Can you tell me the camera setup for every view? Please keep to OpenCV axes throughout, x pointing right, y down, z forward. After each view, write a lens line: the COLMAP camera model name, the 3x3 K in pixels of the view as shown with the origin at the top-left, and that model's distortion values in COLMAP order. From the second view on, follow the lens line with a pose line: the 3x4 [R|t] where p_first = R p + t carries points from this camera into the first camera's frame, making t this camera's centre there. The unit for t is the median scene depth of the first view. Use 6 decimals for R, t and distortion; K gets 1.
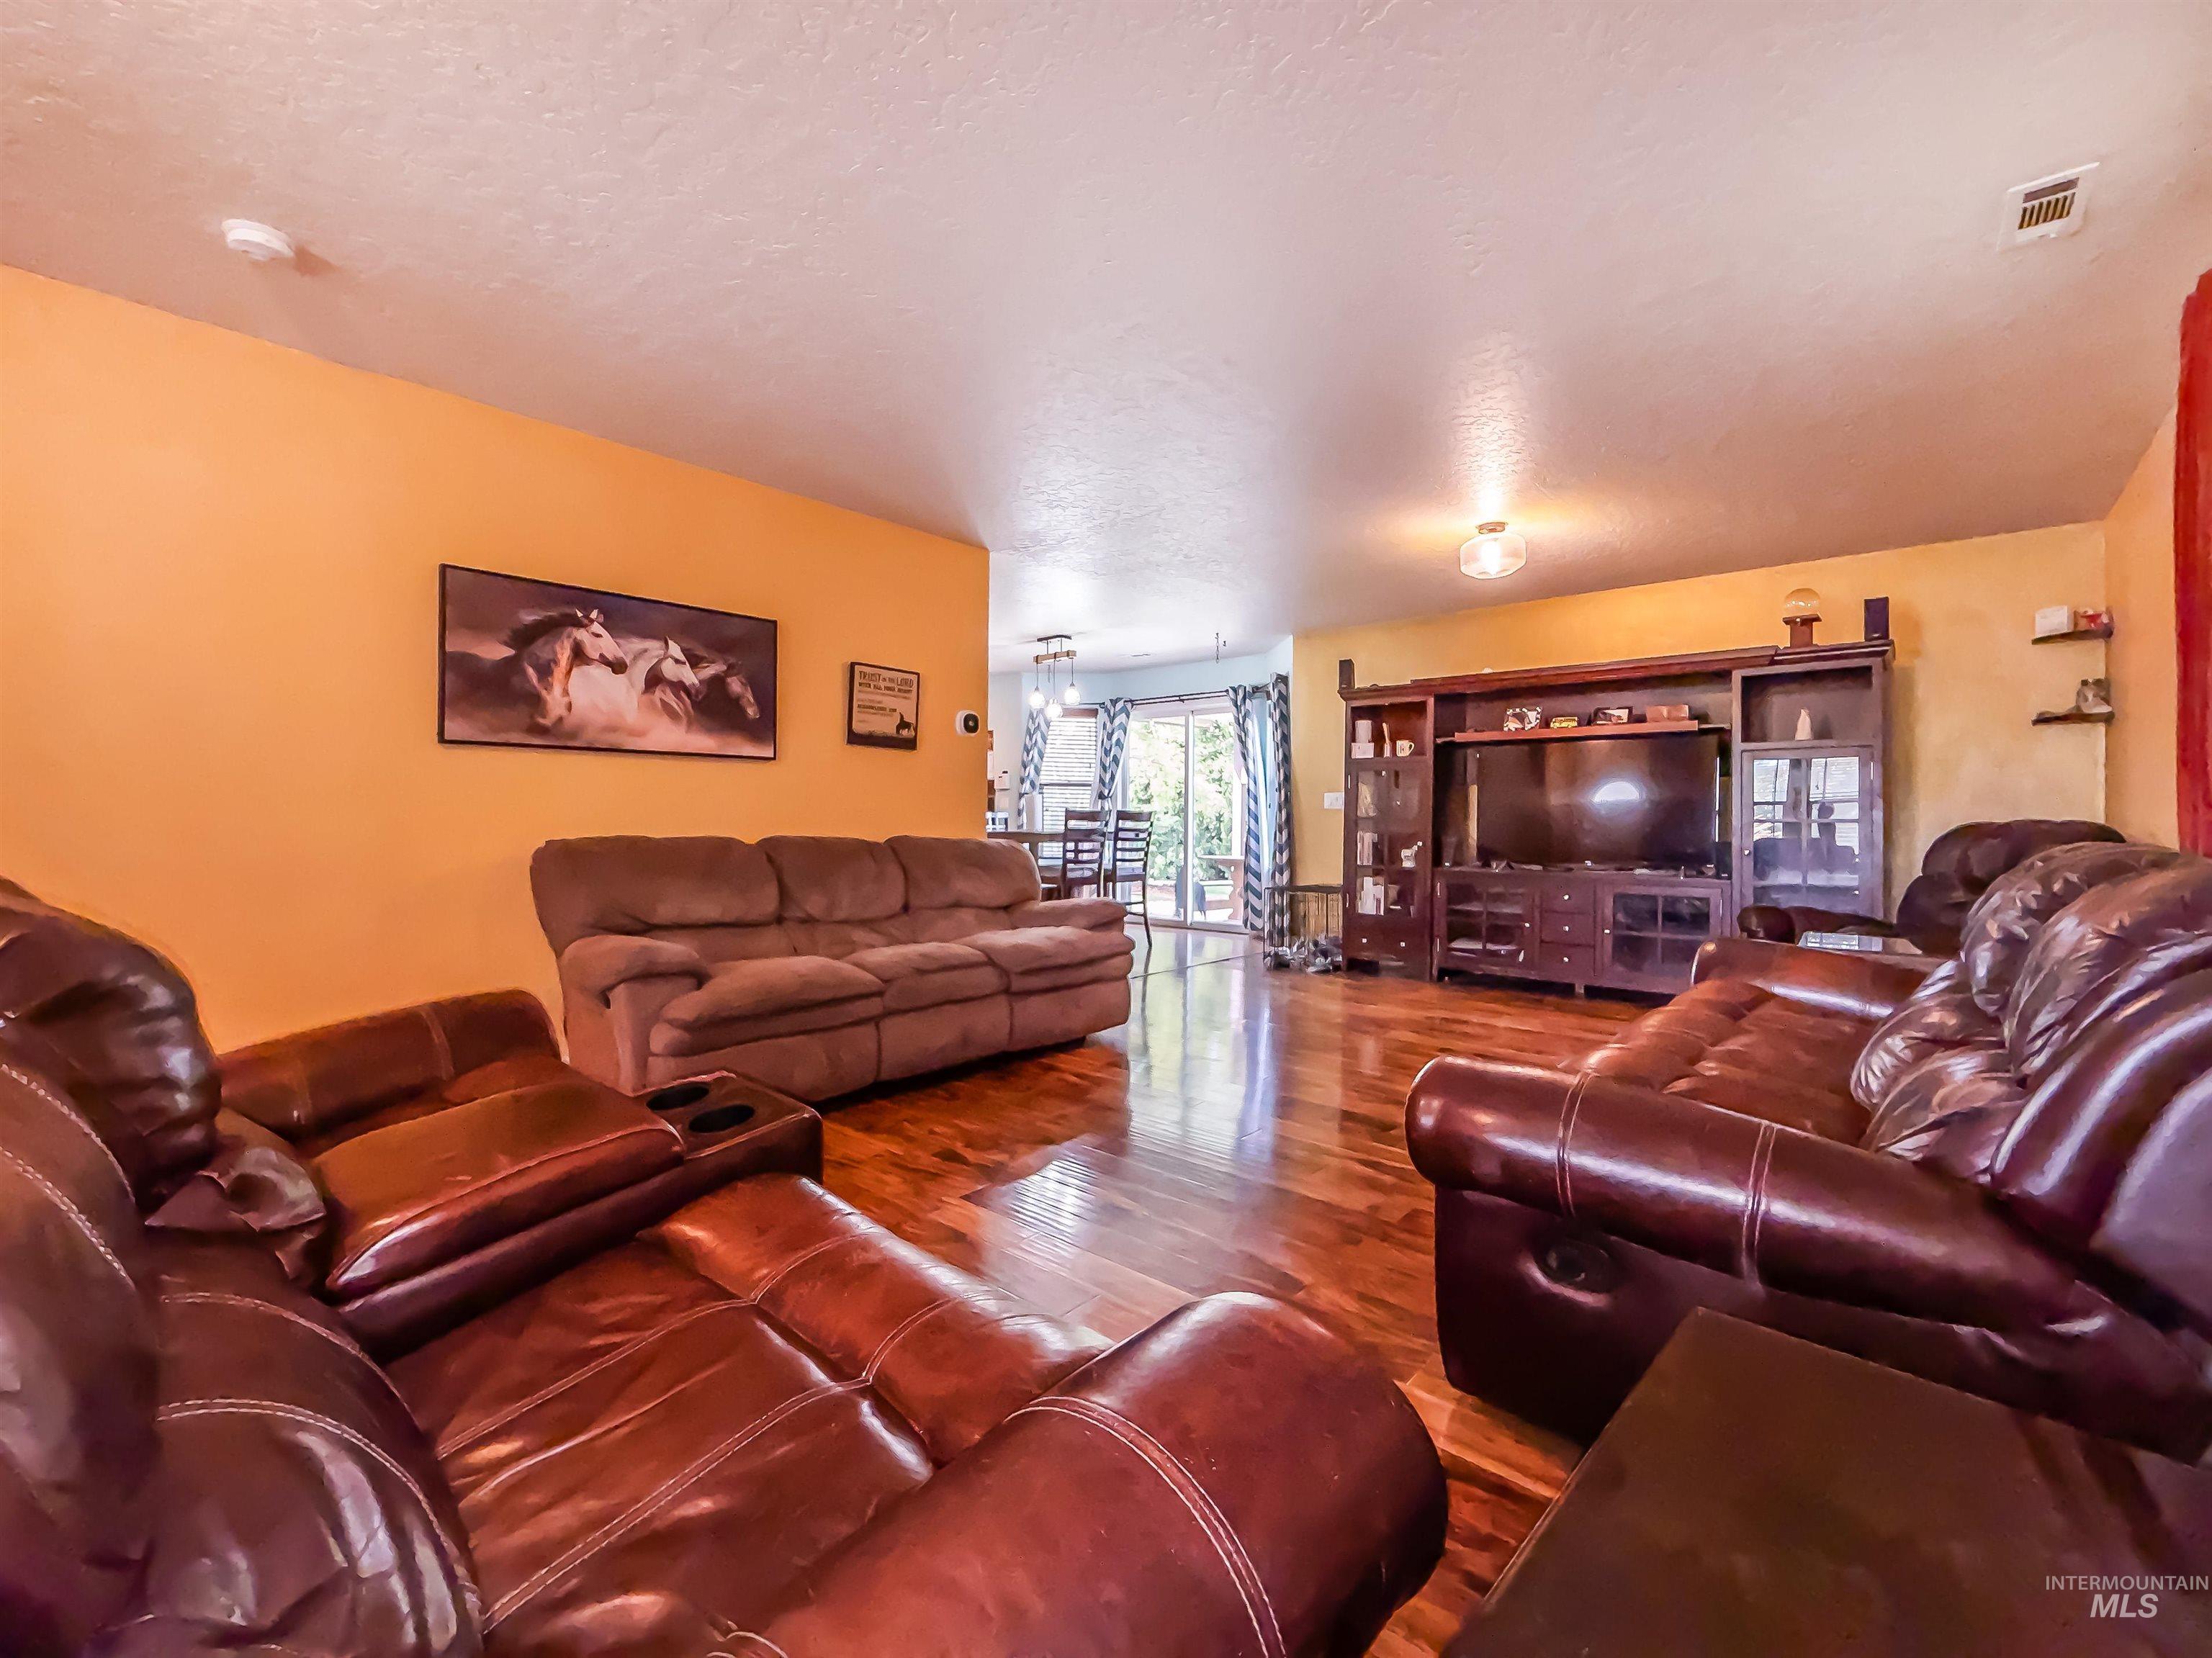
lens RADIAL K [[899.6, 0, 1099.4], [0, 899.6, 827.5], [0, 0, 1]] dist [-0.013170, -0.000845]
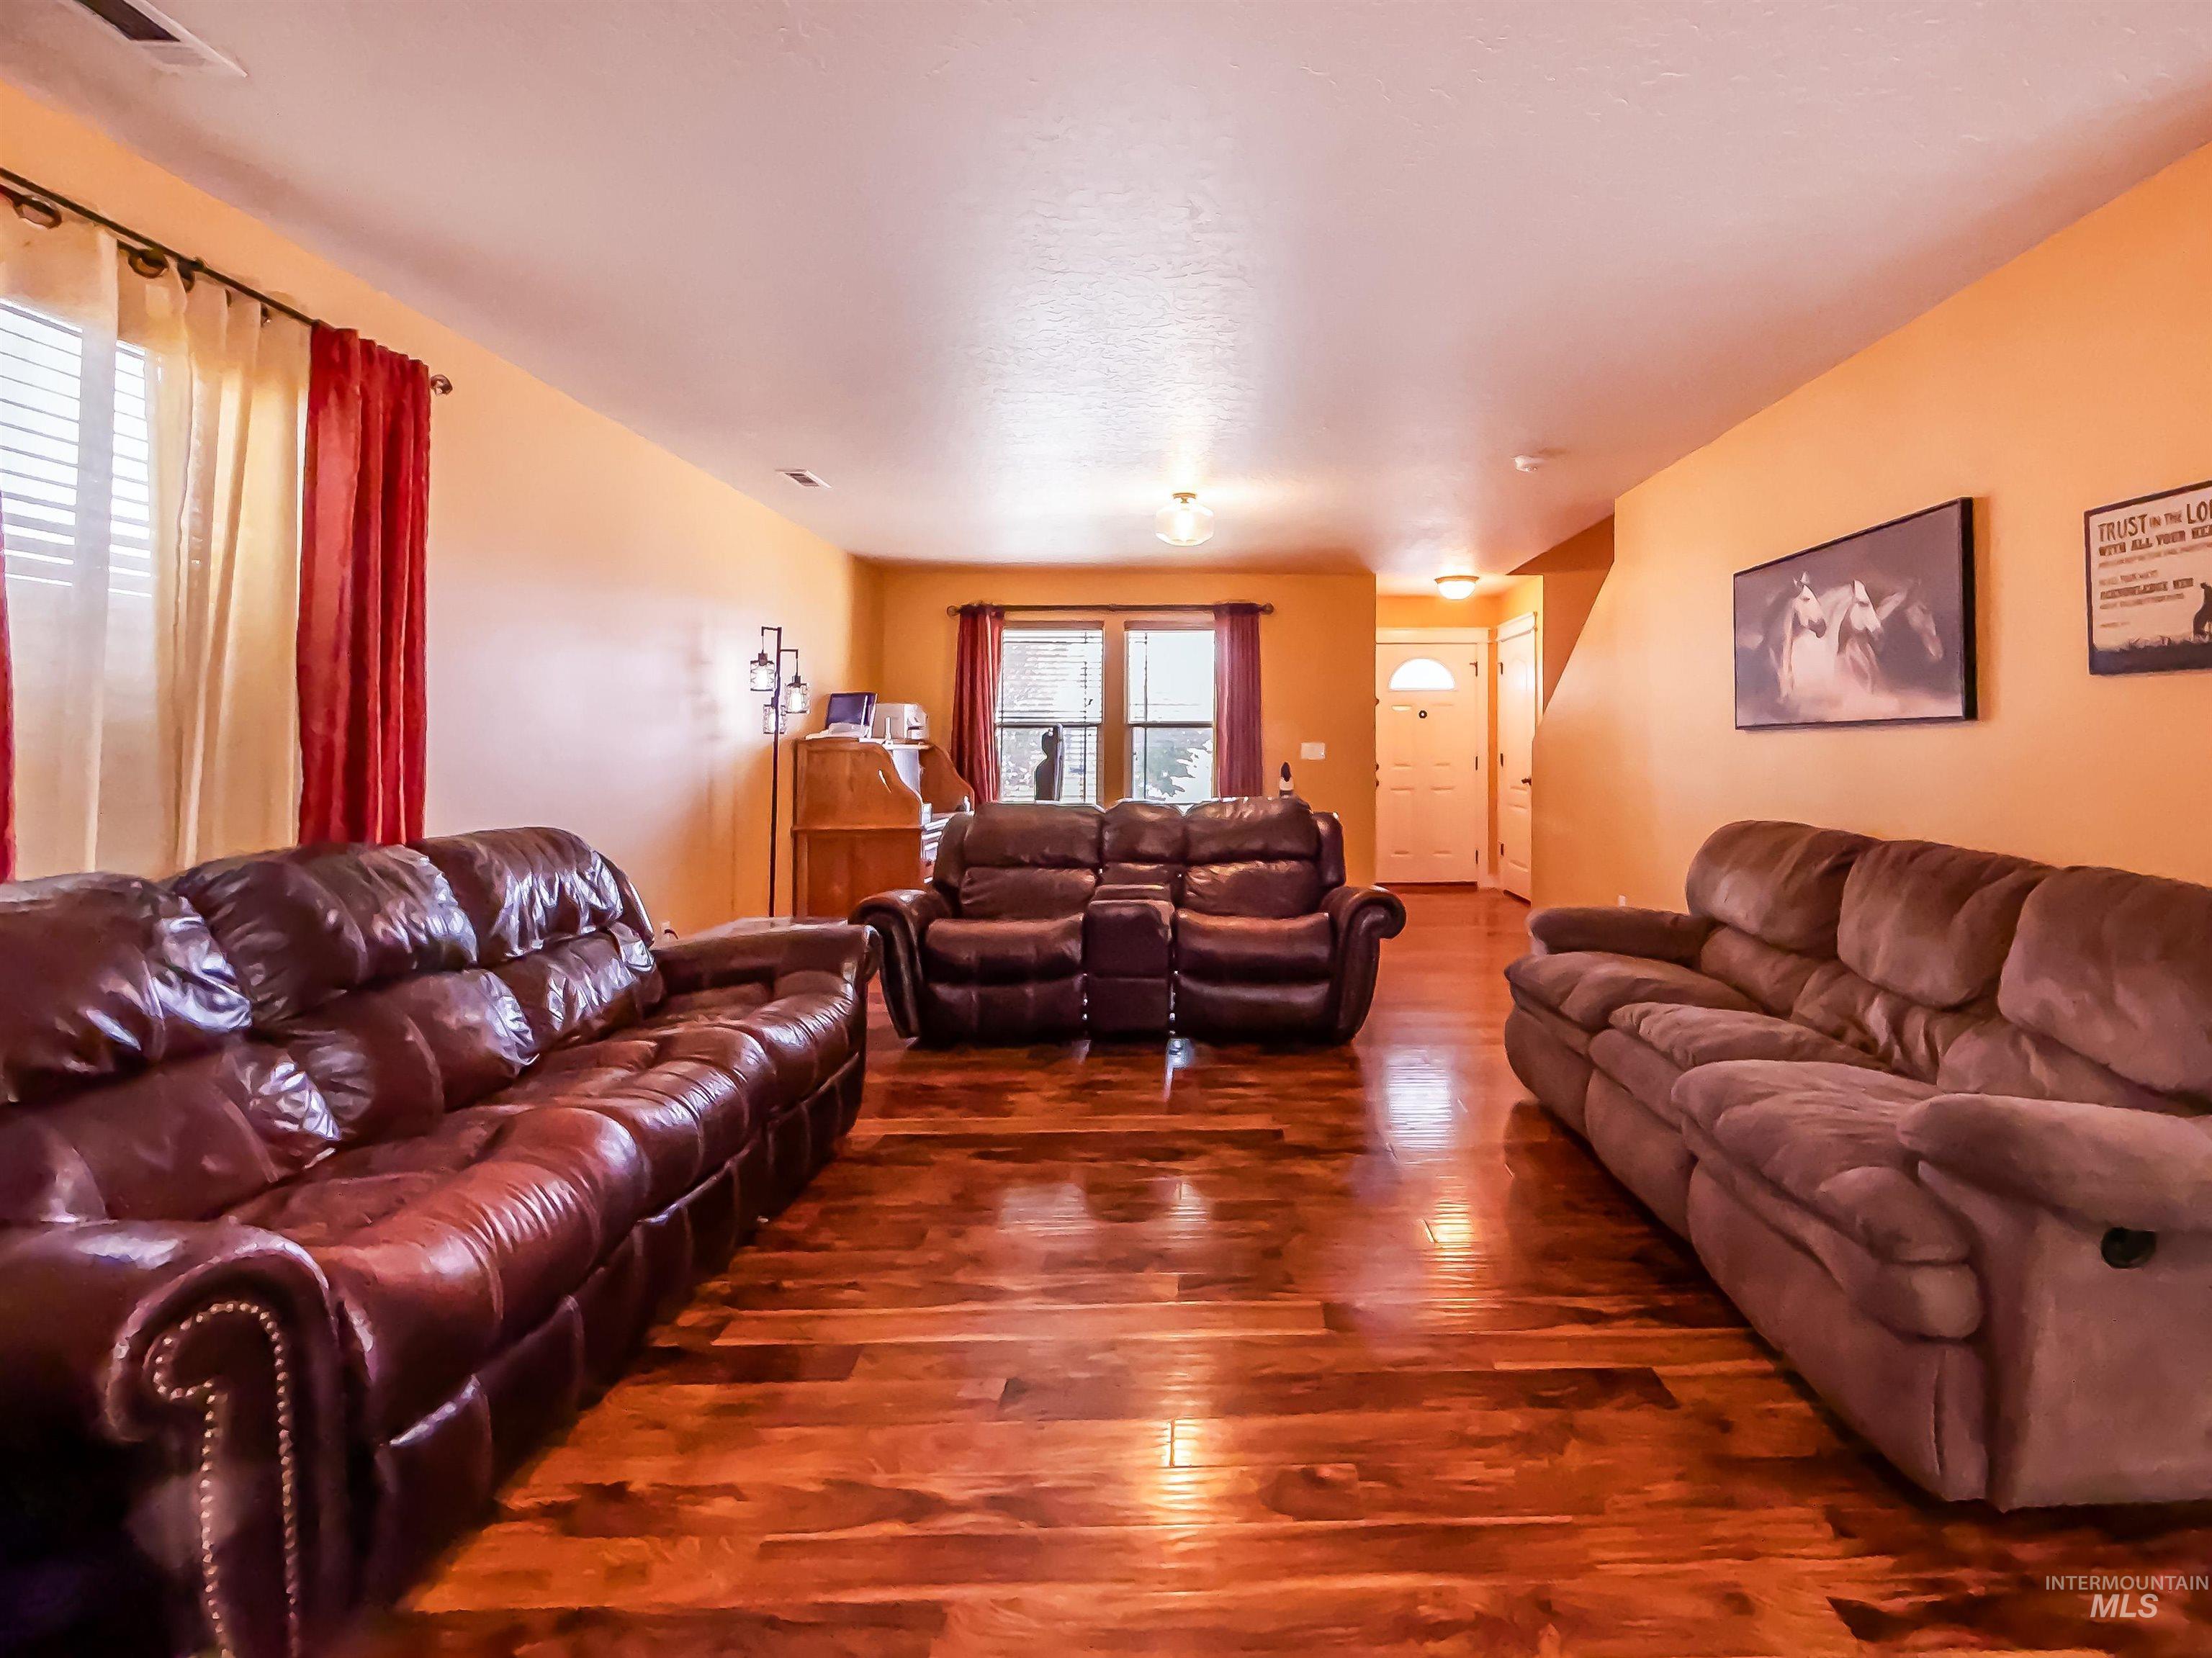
lens RADIAL K [[1003.1, 0, 1231.8], [0, 1003.1, 748.6], [0, 0, 1]] dist [-0.000109, 0.000009]
pose [[-0.713422, 0.000036, -0.700734, 0.550787], [-0.001294, 0.999998, 0.001368, -0.062277], [0.700733, 0.001882, -0.713421, 1.276529]]
